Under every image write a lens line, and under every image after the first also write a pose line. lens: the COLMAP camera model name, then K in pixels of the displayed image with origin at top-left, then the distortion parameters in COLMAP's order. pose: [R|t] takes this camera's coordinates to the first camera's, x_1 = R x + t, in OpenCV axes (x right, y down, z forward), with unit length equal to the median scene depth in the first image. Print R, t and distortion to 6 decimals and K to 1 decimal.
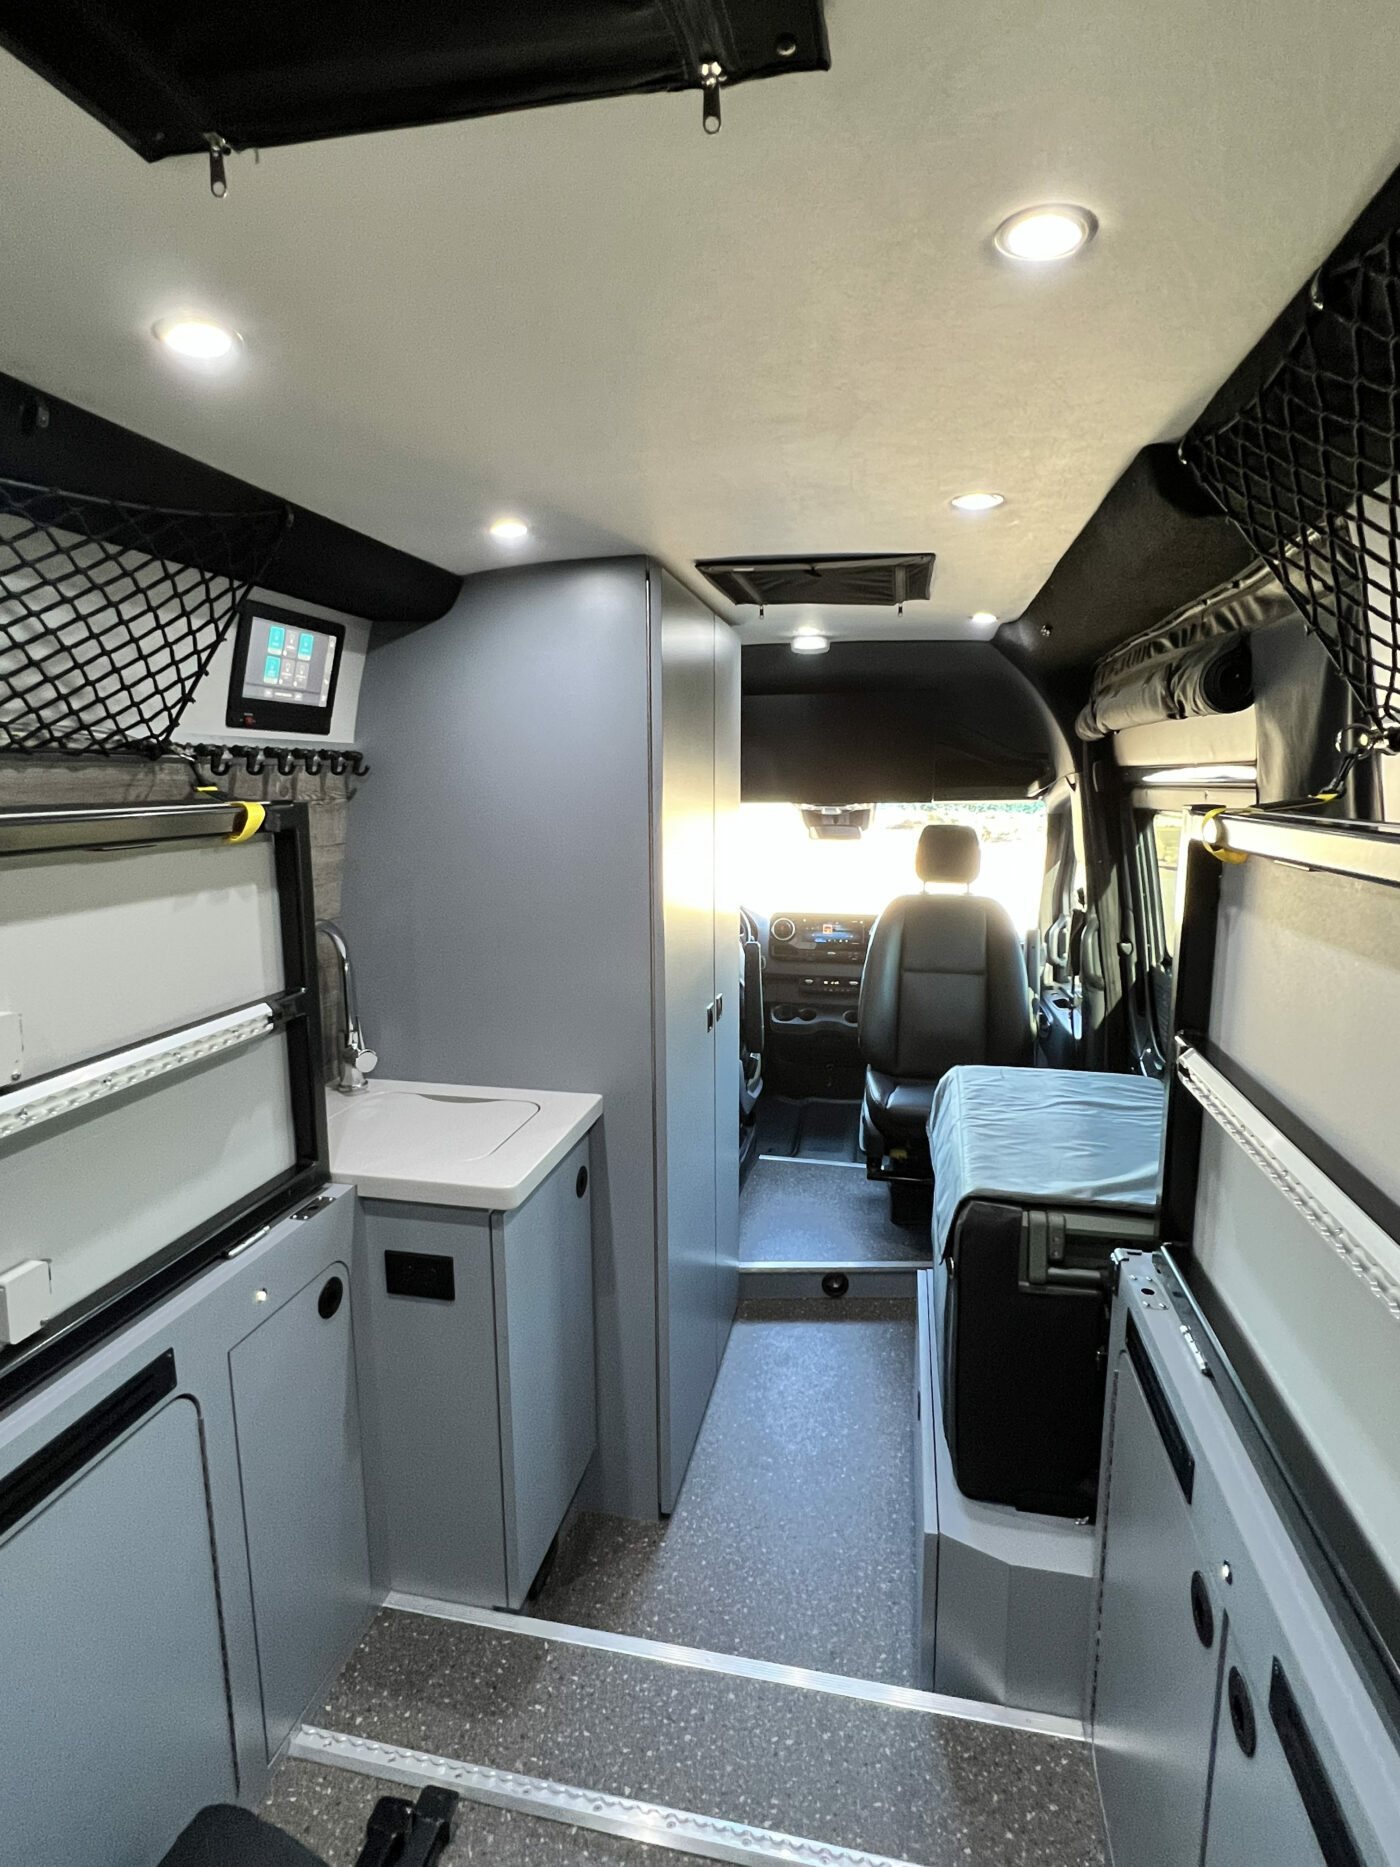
lens RADIAL K [[930.1, 0, 706.0], [0, 930.1, 923.0], [0, 0, 1]] dist [0.006073, 0.001436]
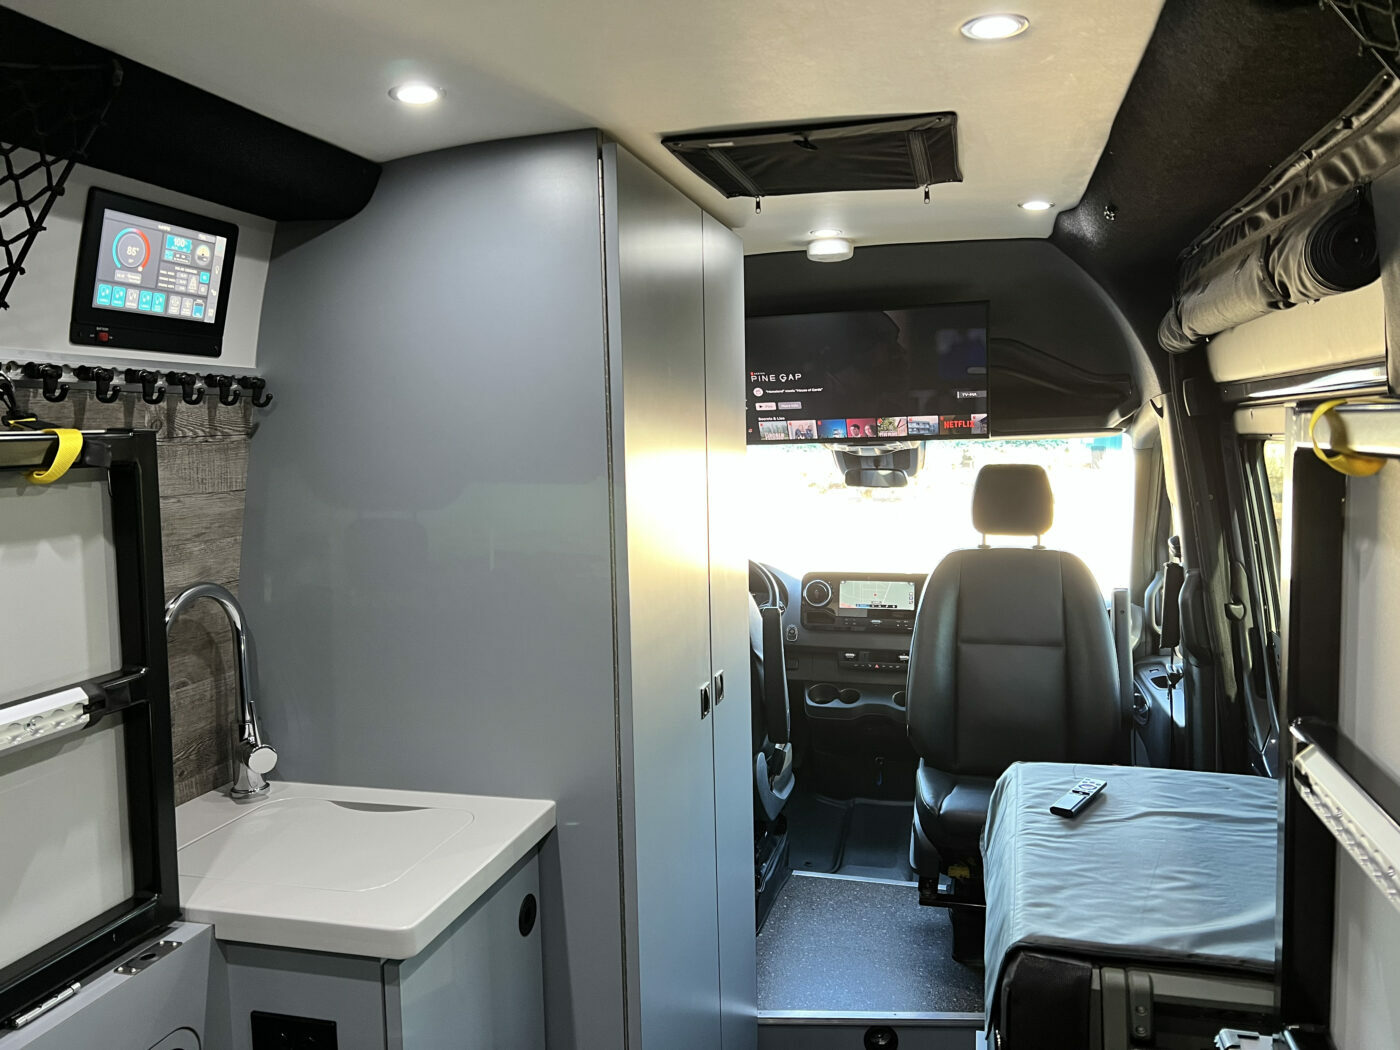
lens RADIAL K [[1044.5, 0, 701.2], [0, 1044.5, 520.6], [0, 0, 1]] dist [0.057454, -0.063626]
pose [[0.998340, -0.014468, -0.055757, 0.067761], [0.010623, 0.997584, -0.068651, 0.009941], [0.056615, 0.067945, 0.996081, 0.106029]]
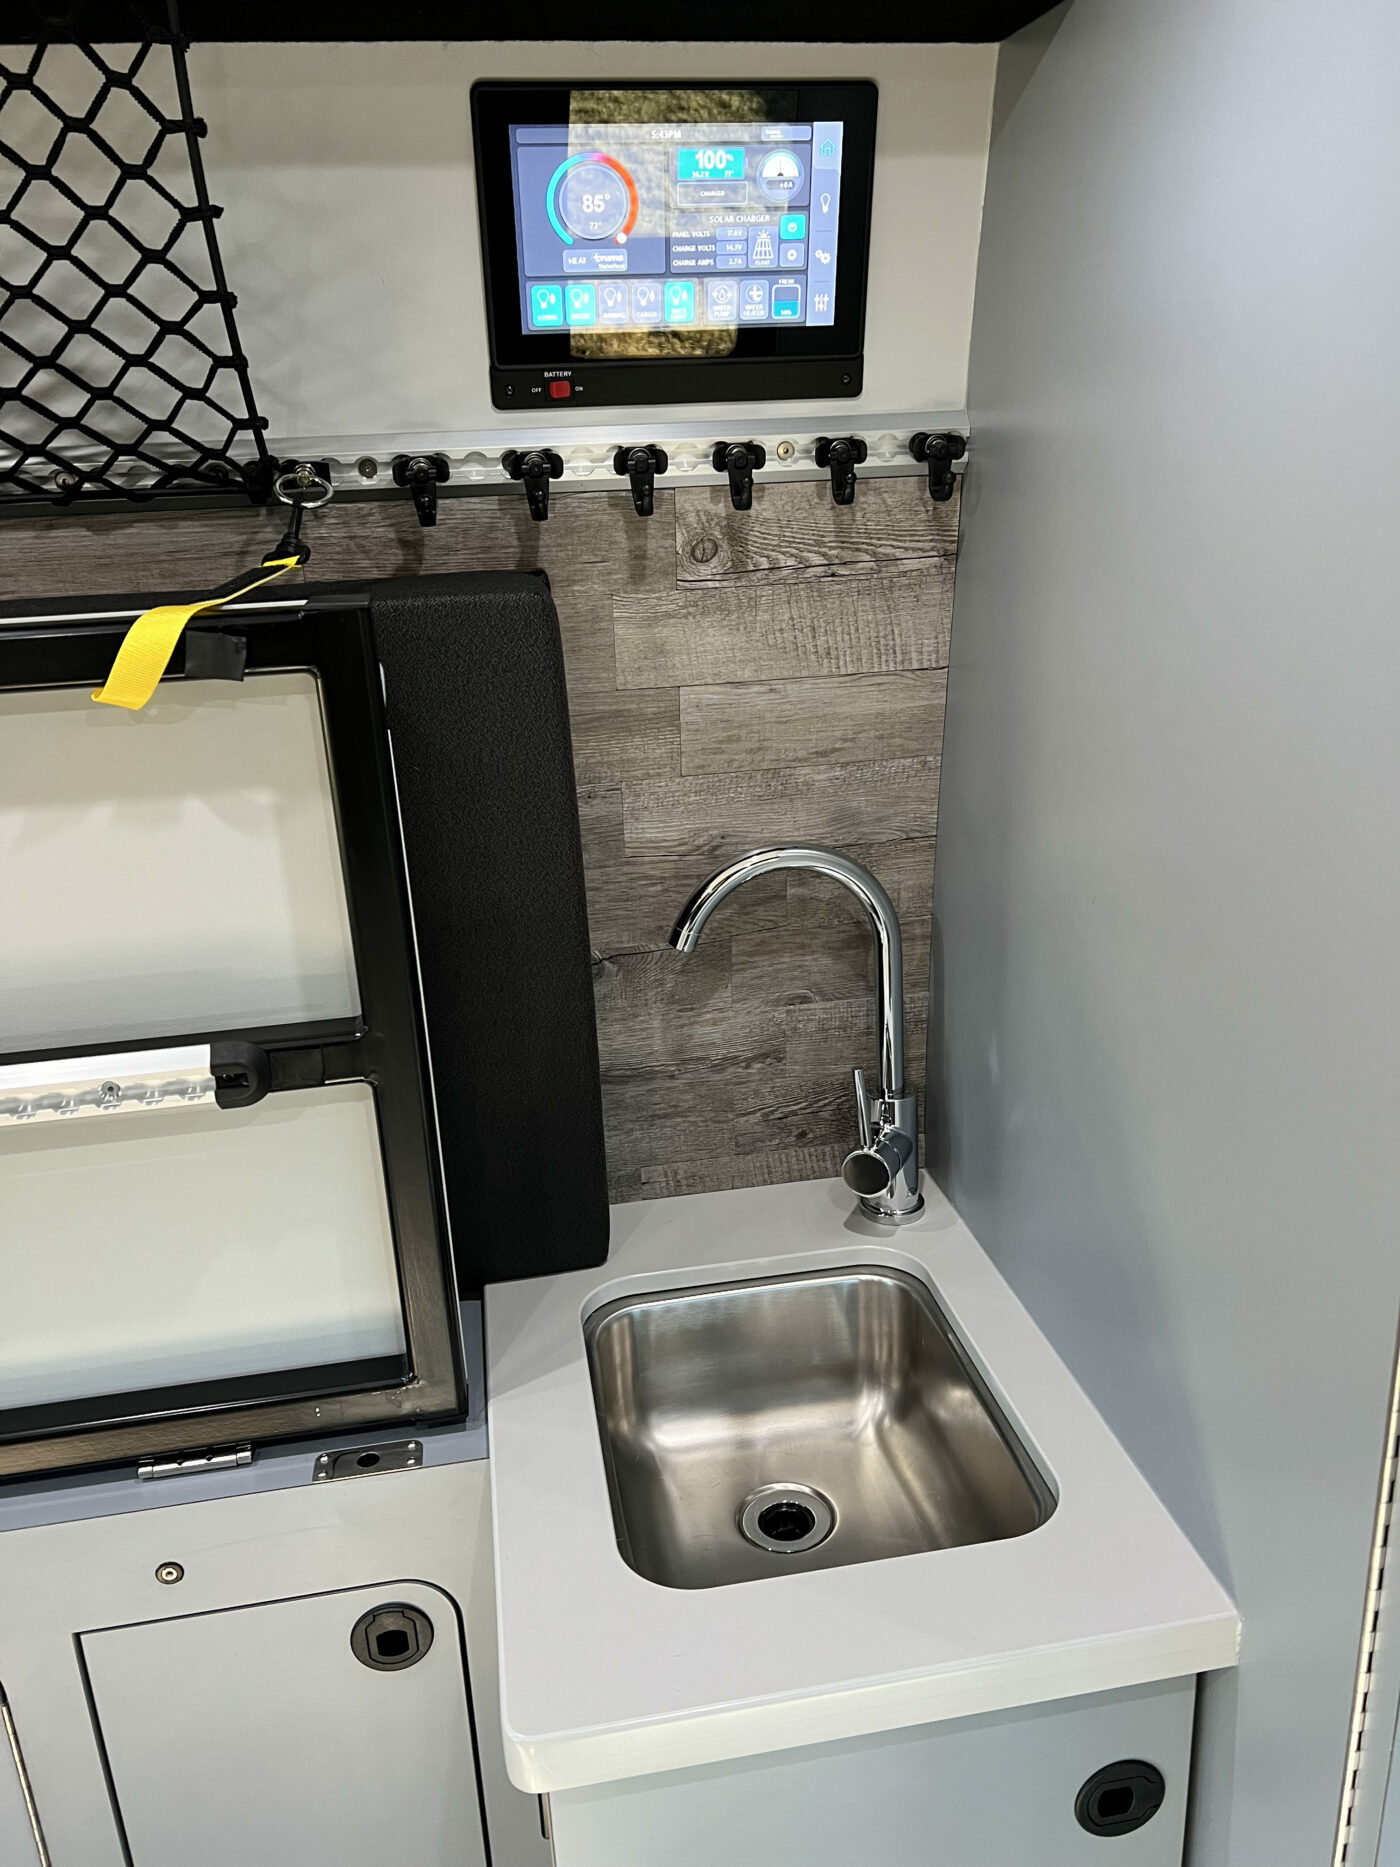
lens RADIAL K [[1399.2, 0, 700.0], [0, 1399.2, 933.5], [0, 0, 1]] dist [0.200595, -0.418279]
pose [[0.363045, 0.272864, -0.890923, 0.178236], [-0.100065, 0.962048, 0.253872, -0.127350], [0.926383, -0.003016, 0.376571, 0.694933]]
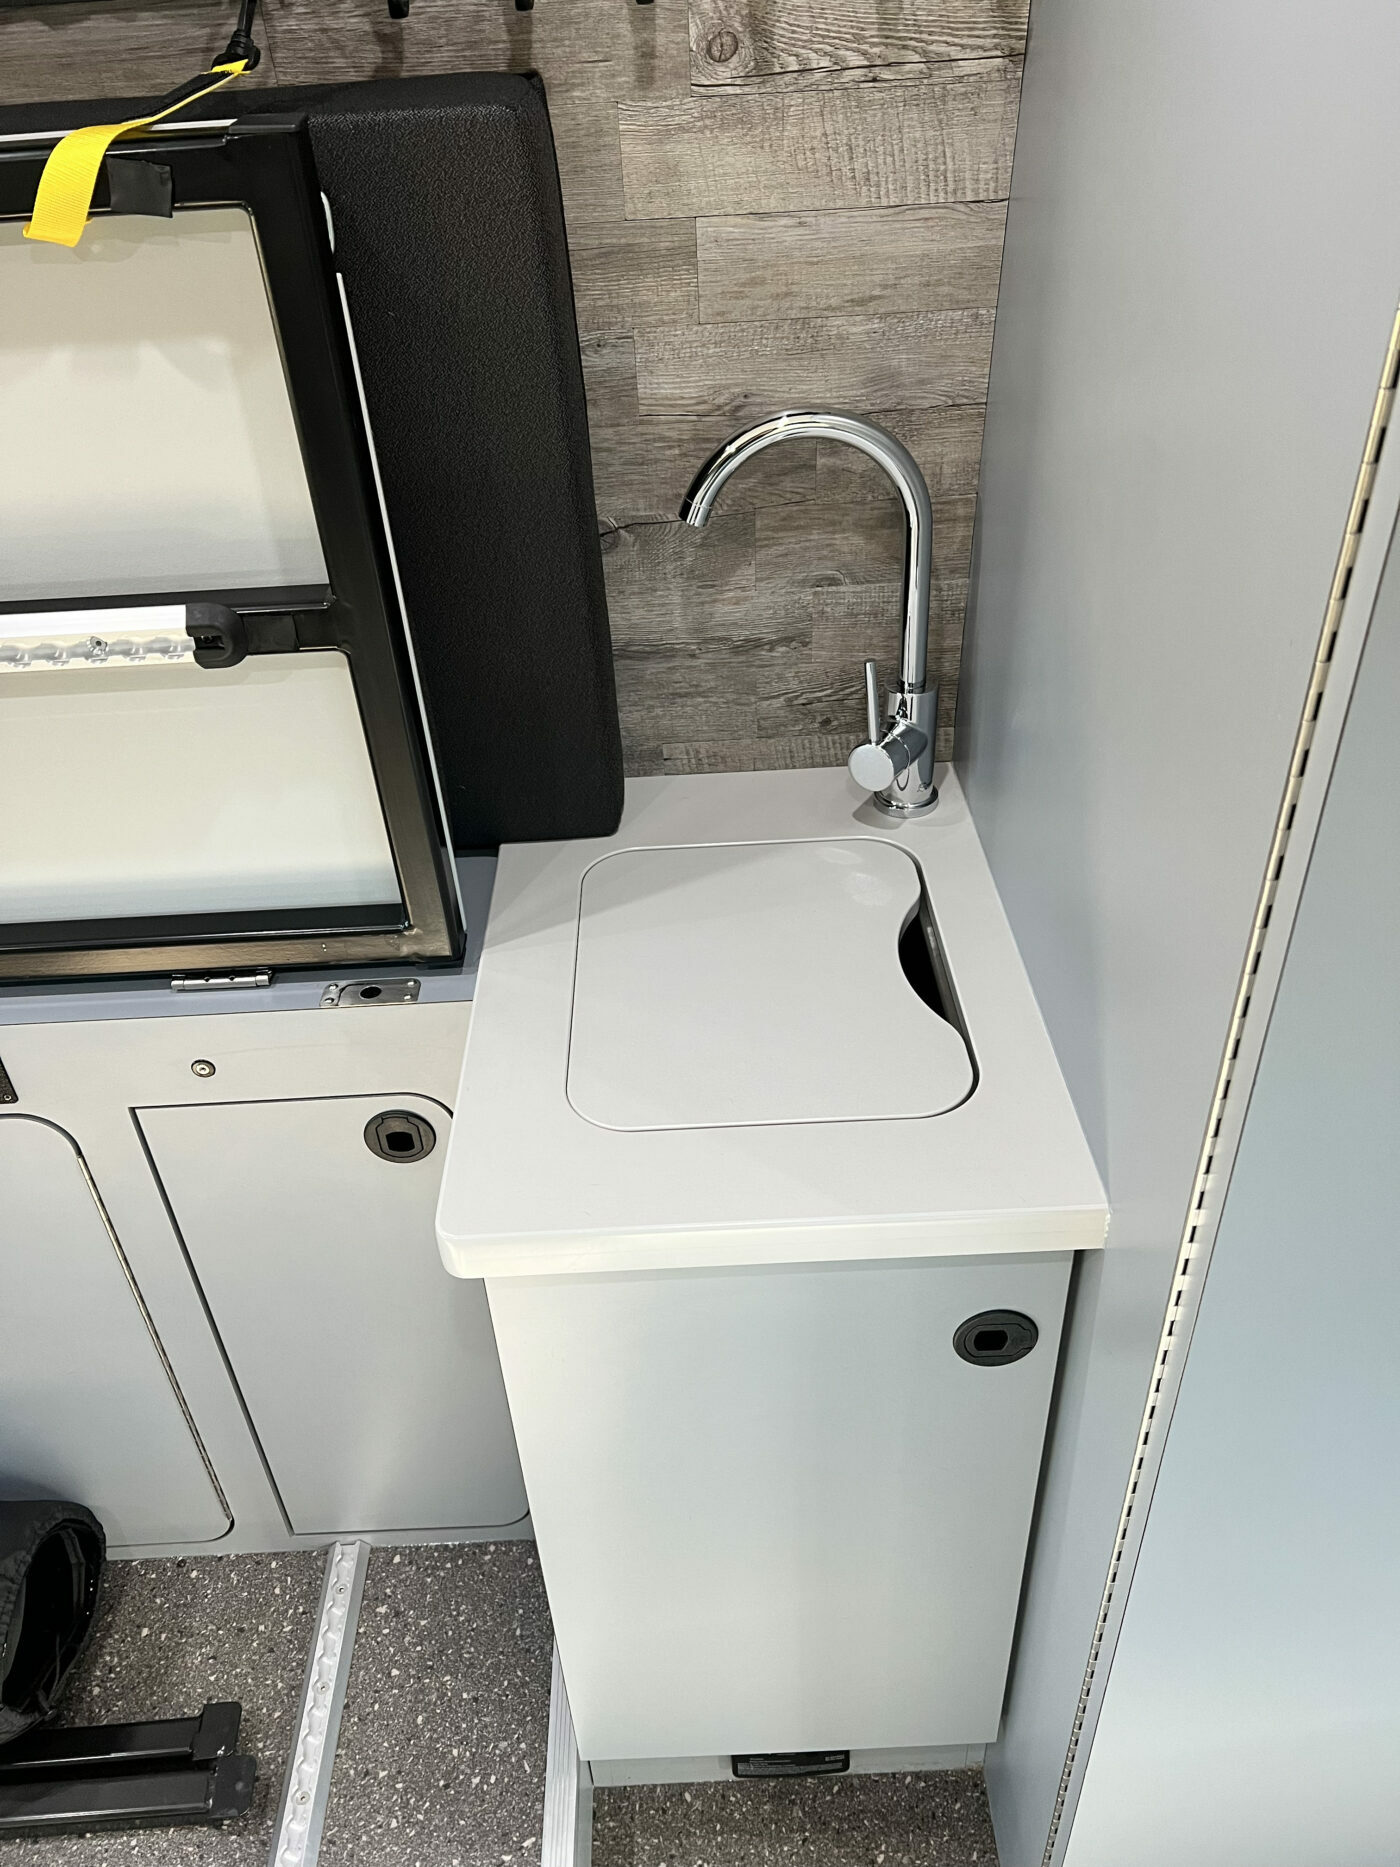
lens RADIAL K [[1433.7, 0, 694.3], [0, 1433.7, 945.4], [0, 0, 1]] dist [0.000044, 0.012119]
pose [[0.230150, 0.565236, -0.792173, 0.202650], [-0.105922, 0.823740, 0.556986, -0.152923], [0.967373, -0.044282, 0.249455, 0.769483]]
